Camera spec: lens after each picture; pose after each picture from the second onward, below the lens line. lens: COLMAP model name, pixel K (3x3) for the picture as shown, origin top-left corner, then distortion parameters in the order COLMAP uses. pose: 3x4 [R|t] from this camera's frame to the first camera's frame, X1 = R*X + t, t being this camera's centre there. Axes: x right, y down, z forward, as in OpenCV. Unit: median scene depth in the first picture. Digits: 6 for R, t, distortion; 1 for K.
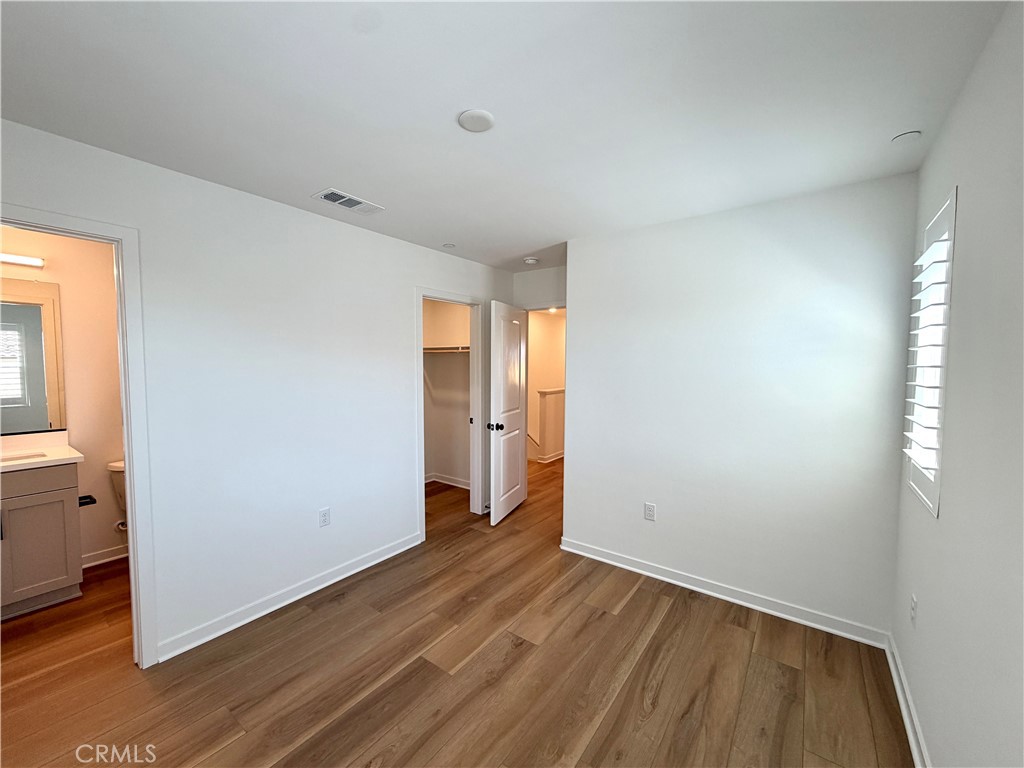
lens RADIAL K [[407.2, 0, 507.5], [0, 407.2, 386.2], [0, 0, 1]] dist [0.000633, -0.000162]
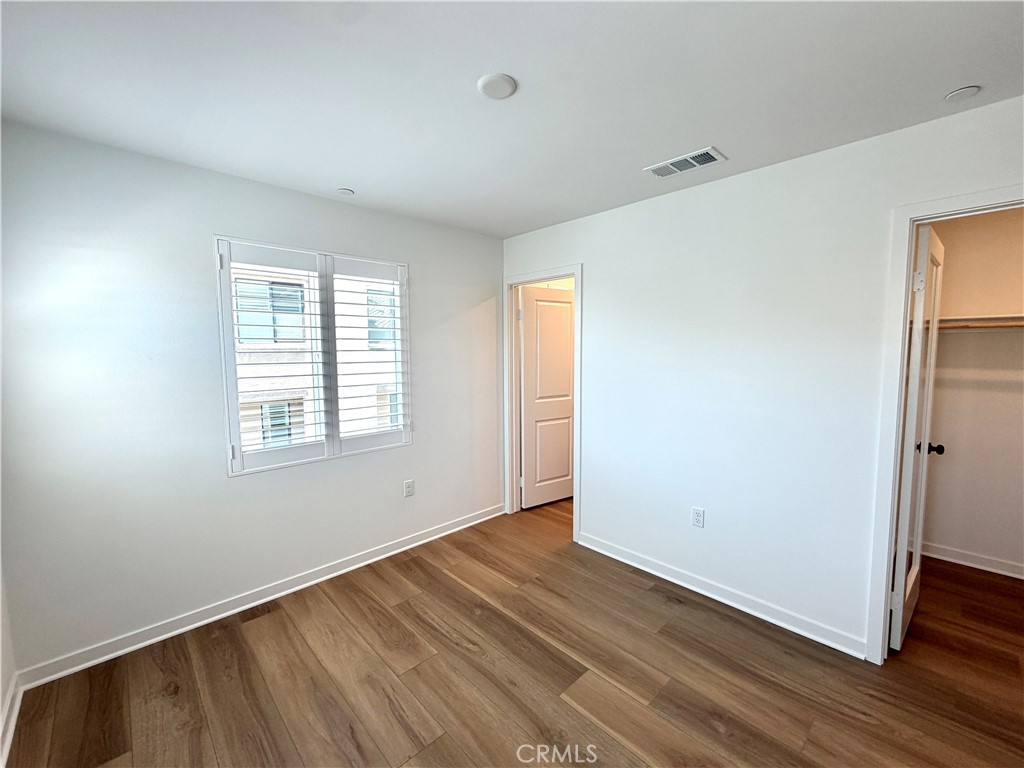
lens RADIAL K [[407.2, 0, 507.5], [0, 407.2, 386.2], [0, 0, 1]] dist [0.000633, -0.000162]
pose [[-0.174524, 0.069932, -0.982166, 0.631029], [-0.048524, 0.995652, 0.079514, -0.035382], [0.983457, 0.061535, -0.170372, 0.872093]]
